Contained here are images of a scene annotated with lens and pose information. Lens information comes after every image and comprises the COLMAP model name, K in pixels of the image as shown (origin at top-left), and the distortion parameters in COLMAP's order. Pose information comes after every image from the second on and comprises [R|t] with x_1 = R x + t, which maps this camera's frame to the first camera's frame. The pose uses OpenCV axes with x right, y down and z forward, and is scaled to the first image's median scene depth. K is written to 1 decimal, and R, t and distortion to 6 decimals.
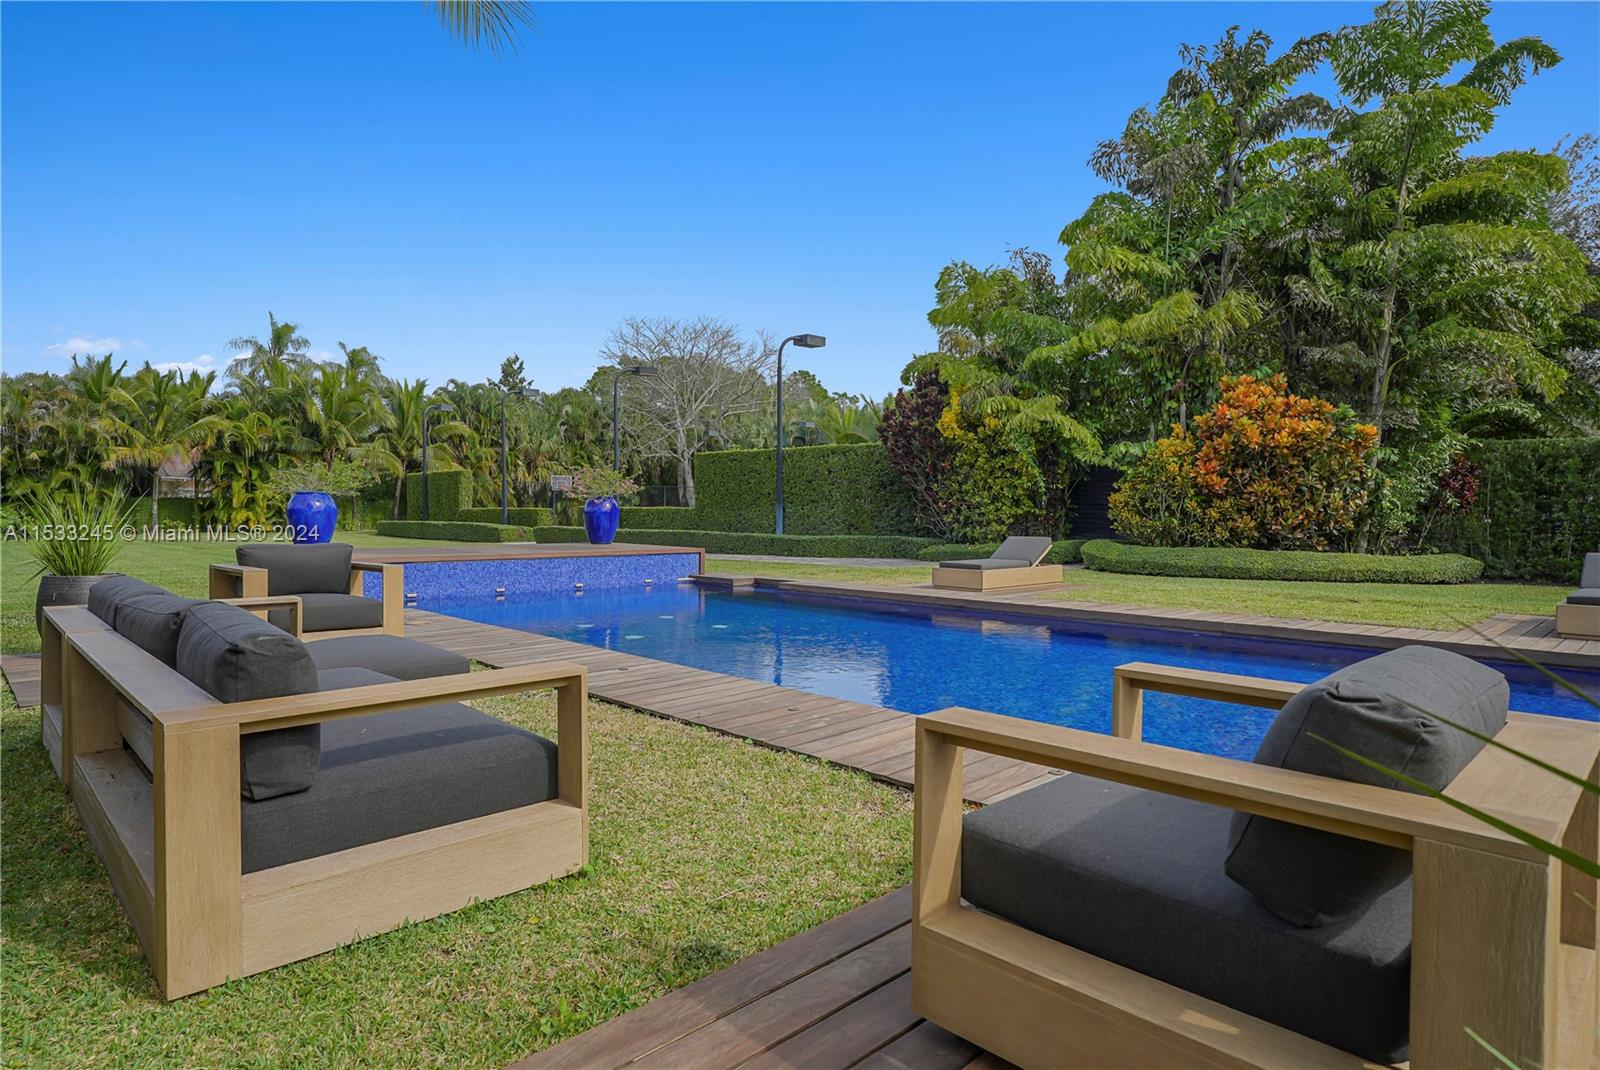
lens RADIAL K [[889.4, 0, 783.8], [0, 889.4, 531.4], [0, 0, 1]] dist [-0.000663, -0.000335]
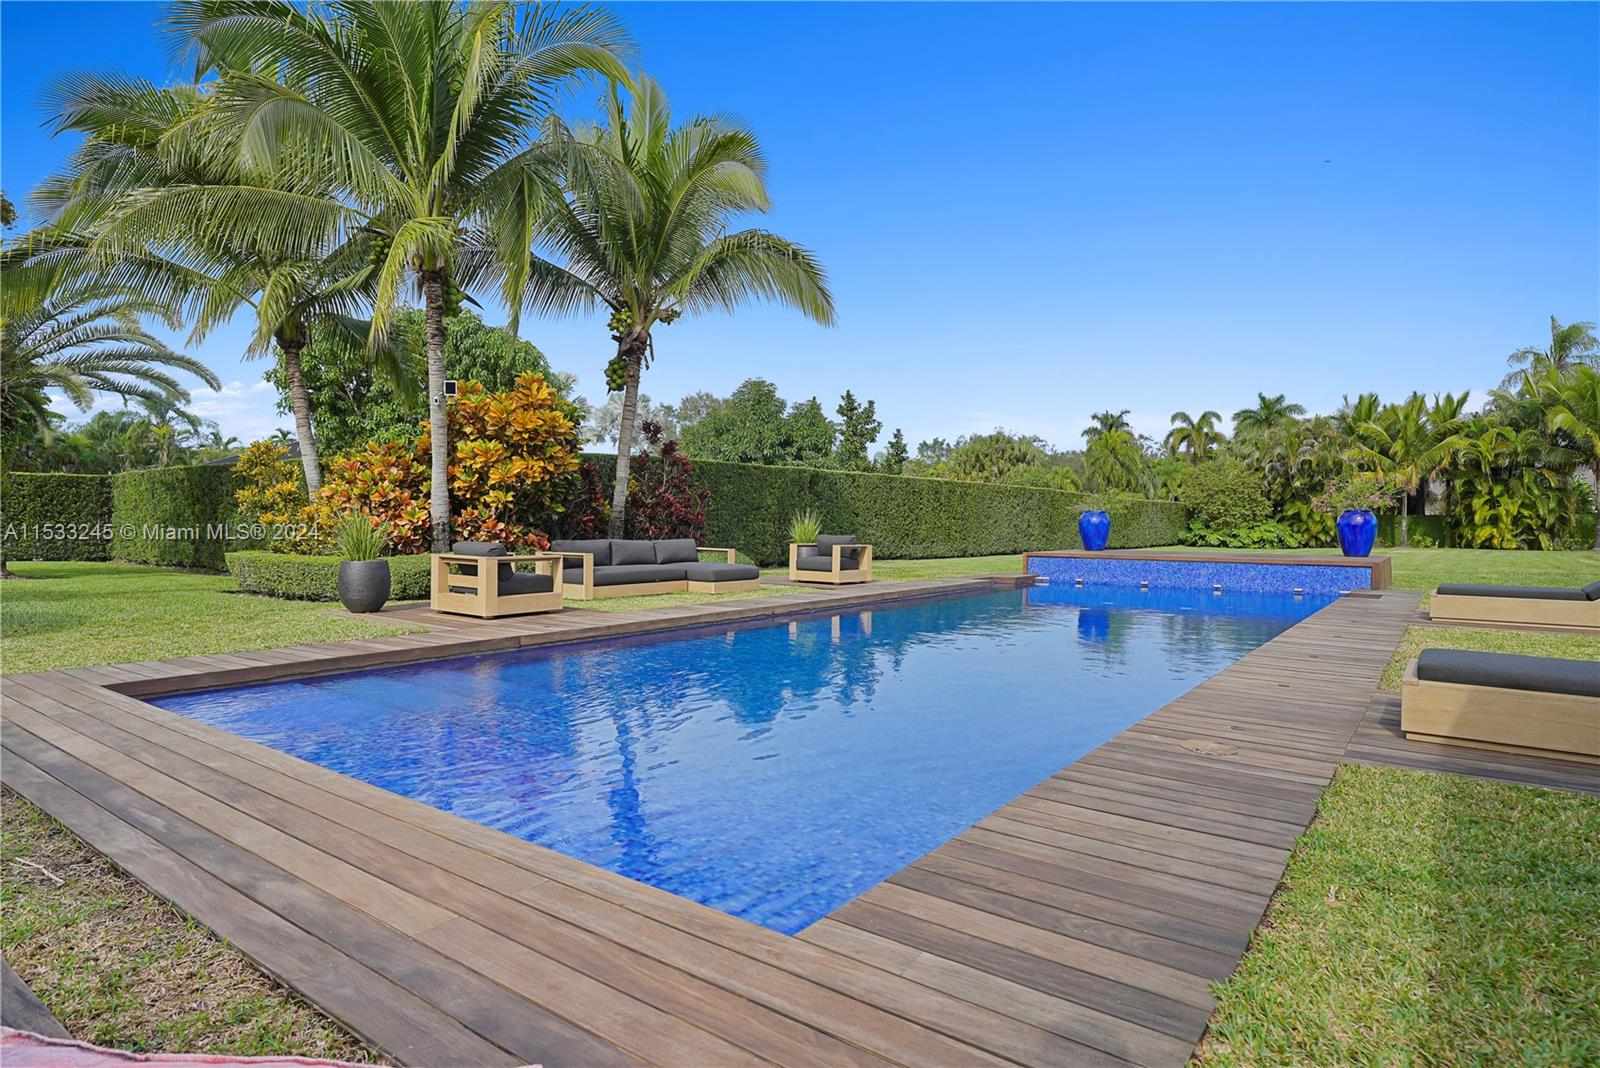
lens RADIAL K [[889.4, 0, 783.8], [0, 889.4, 530.4], [0, 0, 1]] dist [-0.000663, -0.000335]
pose [[0.143753, 0.004080, -0.989605, 0.268021], [-0.026624, 0.999645, 0.000254, 0.000459], [0.989255, 0.026311, 0.143811, 0.080441]]
